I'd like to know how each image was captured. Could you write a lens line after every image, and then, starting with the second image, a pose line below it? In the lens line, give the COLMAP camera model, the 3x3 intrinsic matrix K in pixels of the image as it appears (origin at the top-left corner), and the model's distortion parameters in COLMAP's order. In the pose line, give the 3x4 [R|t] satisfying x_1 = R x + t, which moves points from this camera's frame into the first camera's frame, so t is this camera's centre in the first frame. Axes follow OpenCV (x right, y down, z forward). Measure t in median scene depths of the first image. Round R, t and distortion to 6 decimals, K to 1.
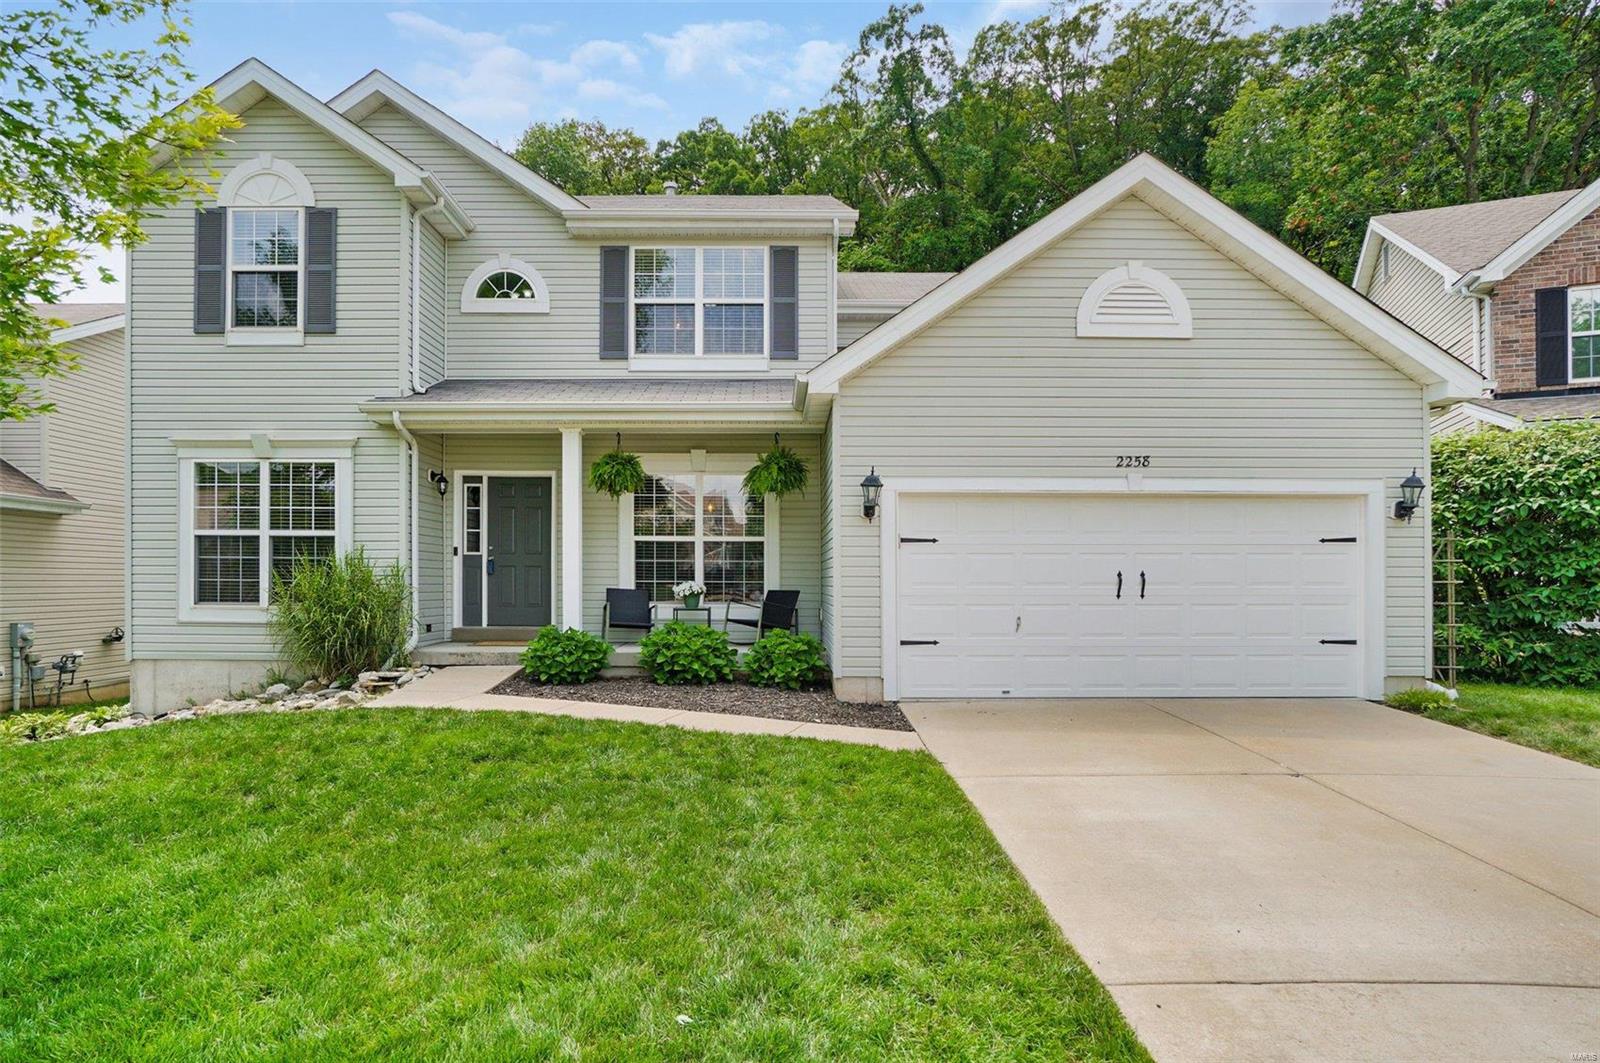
lens RADIAL K [[892.6, 0, 798.0], [0, 892.6, 578.6], [0, 0, 1]] dist [-0.003947, 0.000395]
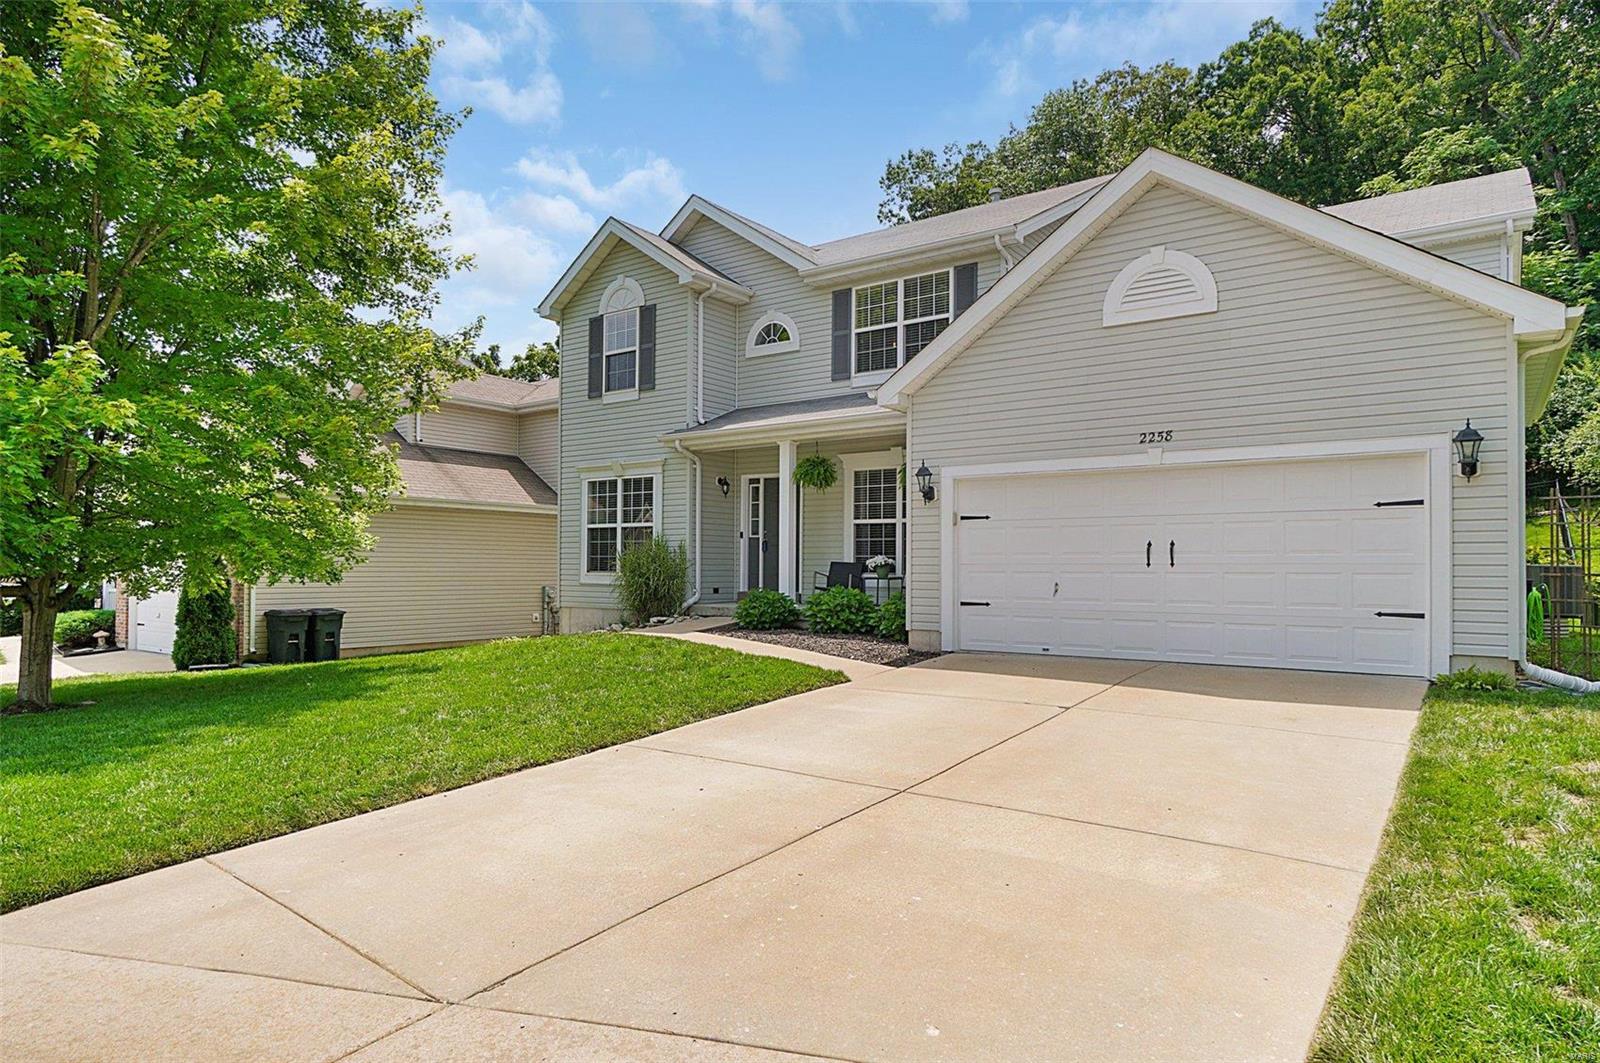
lens RADIAL K [[964.6, 0, 800.3], [0, 964.6, 561.1], [0, 0, 1]] dist [0.000697, -0.001146]
pose [[0.810394, -0.004412, -0.585868, 0.613349], [0.001825, 0.999986, -0.005006, 0.018210], [0.585882, 0.002987, 0.810391, -0.152119]]
